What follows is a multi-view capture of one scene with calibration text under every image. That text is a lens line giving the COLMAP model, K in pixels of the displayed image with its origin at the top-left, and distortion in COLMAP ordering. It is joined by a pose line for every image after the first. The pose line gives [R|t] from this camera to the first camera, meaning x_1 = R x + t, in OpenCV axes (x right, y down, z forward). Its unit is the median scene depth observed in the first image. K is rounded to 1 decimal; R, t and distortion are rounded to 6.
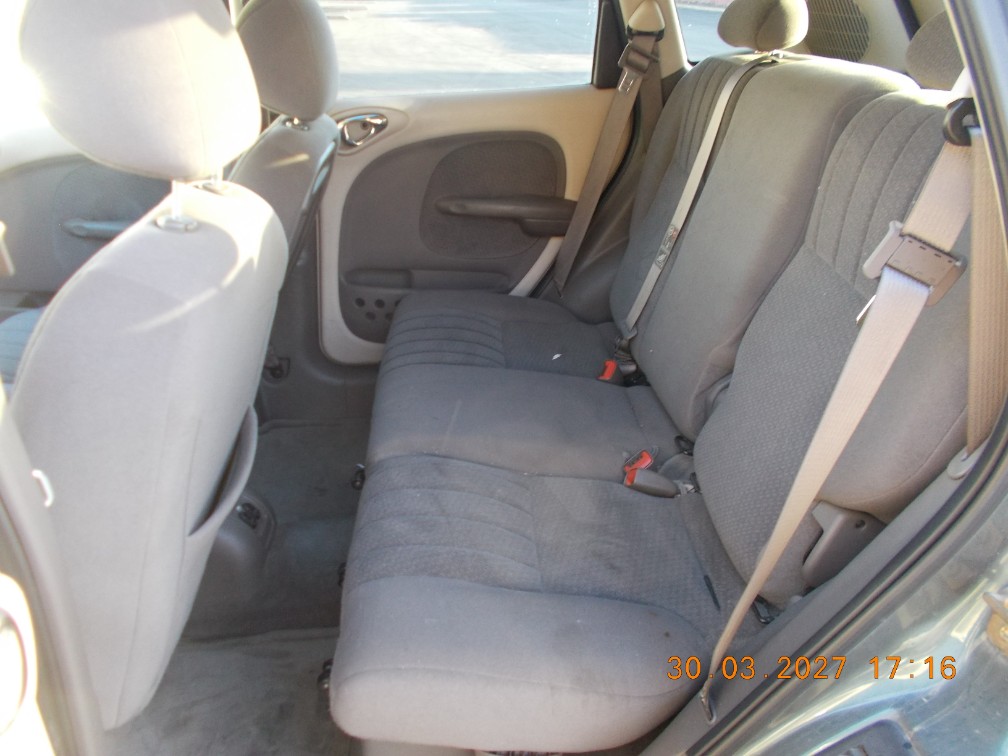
lens RADIAL K [[793.4, 0, 506.9], [0, 793.4, 374.3], [0, 0, 1]] dist [0.030160, 0.003398]
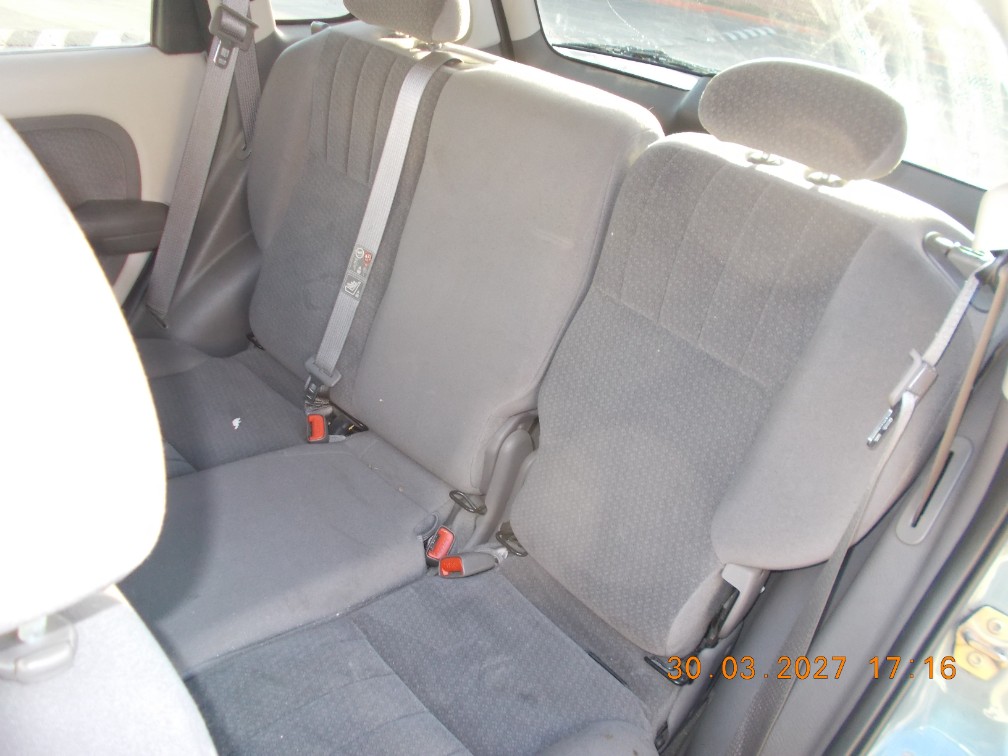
lens RADIAL K [[793.4, 0, 506.9], [0, 793.4, 374.3], [0, 0, 1]] dist [0.030160, 0.003398]
pose [[0.739860, -0.263922, 0.618831, -0.220506], [0.172301, 0.963494, 0.204917, -0.189708], [-0.650322, -0.044984, 0.758326, 0.233621]]
